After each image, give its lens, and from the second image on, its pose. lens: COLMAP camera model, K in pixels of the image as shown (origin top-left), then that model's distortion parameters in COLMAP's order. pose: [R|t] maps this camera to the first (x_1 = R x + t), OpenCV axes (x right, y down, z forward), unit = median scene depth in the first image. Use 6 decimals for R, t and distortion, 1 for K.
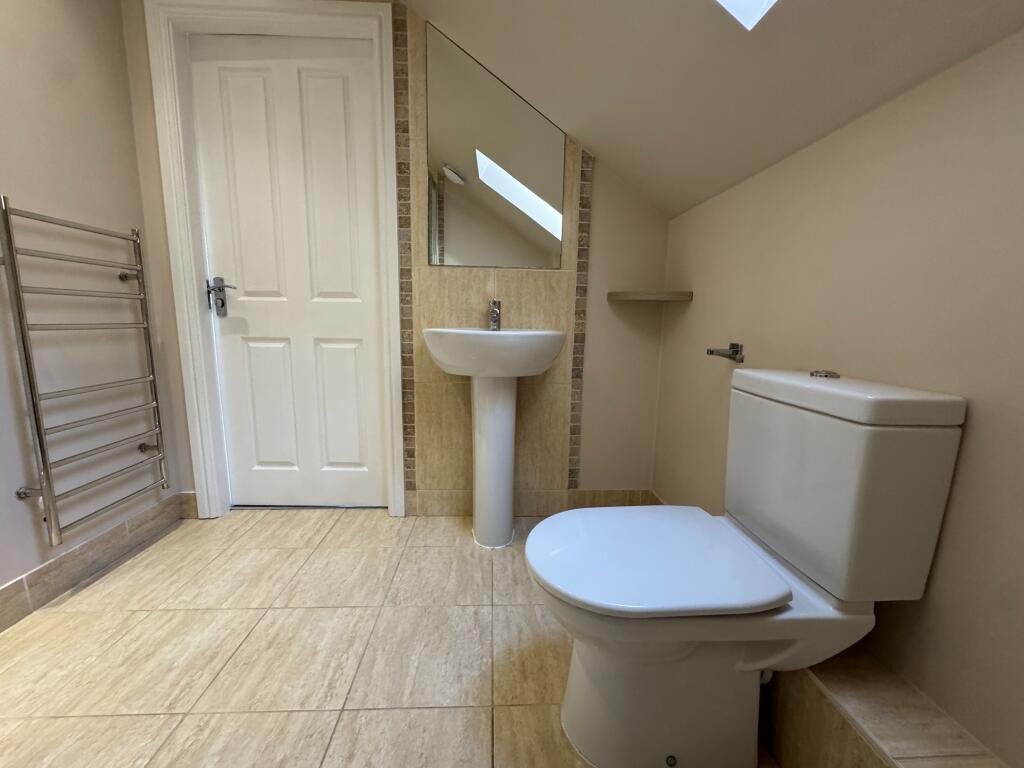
lens RADIAL K [[410.6, 0, 512.0], [0, 410.6, 384.0], [0, 0, 1]] dist [-0.000384, 0.000083]
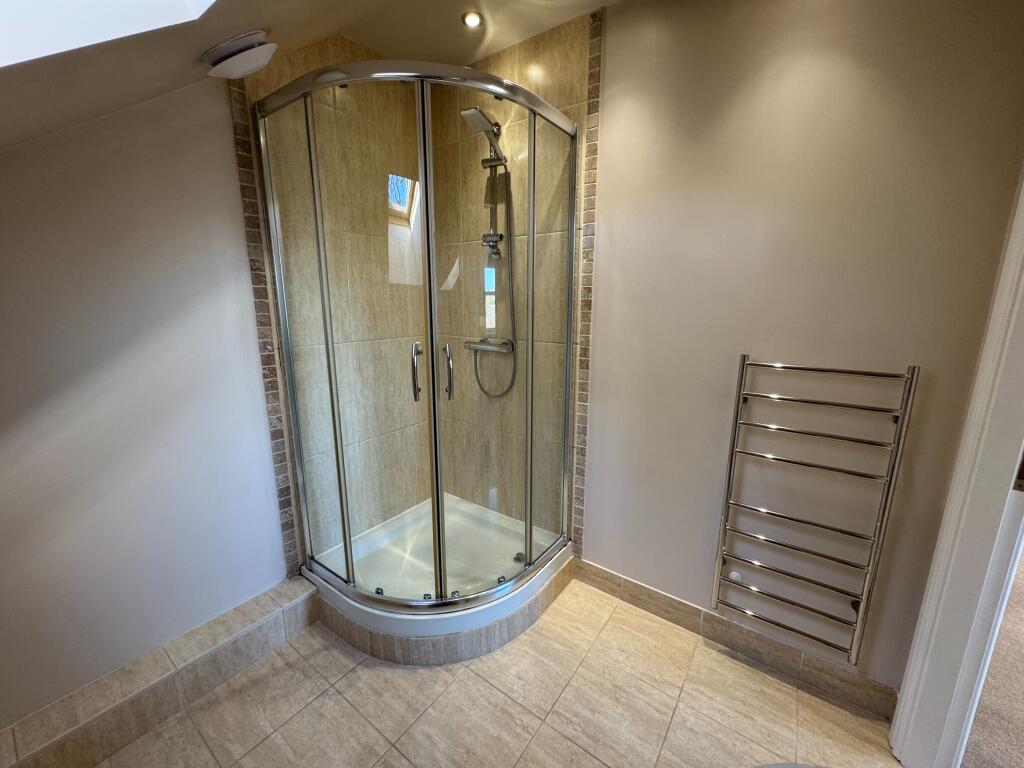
lens RADIAL K [[410.6, 0, 512.0], [0, 410.6, 384.0], [0, 0, 1]] dist [-0.000384, 0.000083]
pose [[-0.627151, 0.146701, -0.764958, 0.129618], [-0.128984, 0.948983, 0.287740, -0.425432], [0.768144, 0.279124, -0.576233, 0.800011]]
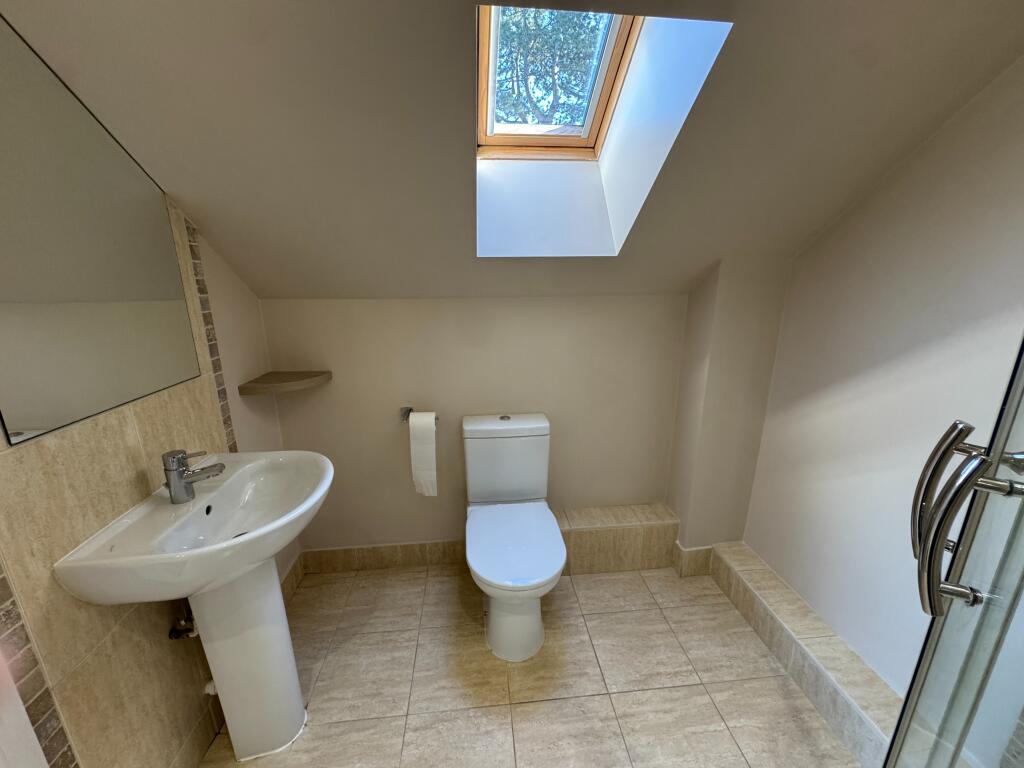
lens RADIAL K [[410.6, 0, 512.0], [0, 410.6, 384.0], [0, 0, 1]] dist [-0.000384, 0.000083]
pose [[-0.053859, -0.275559, 0.959774, -0.655925], [0.156205, 0.947011, 0.280660, -0.404037], [-0.986255, 0.165038, -0.007961, 0.474652]]
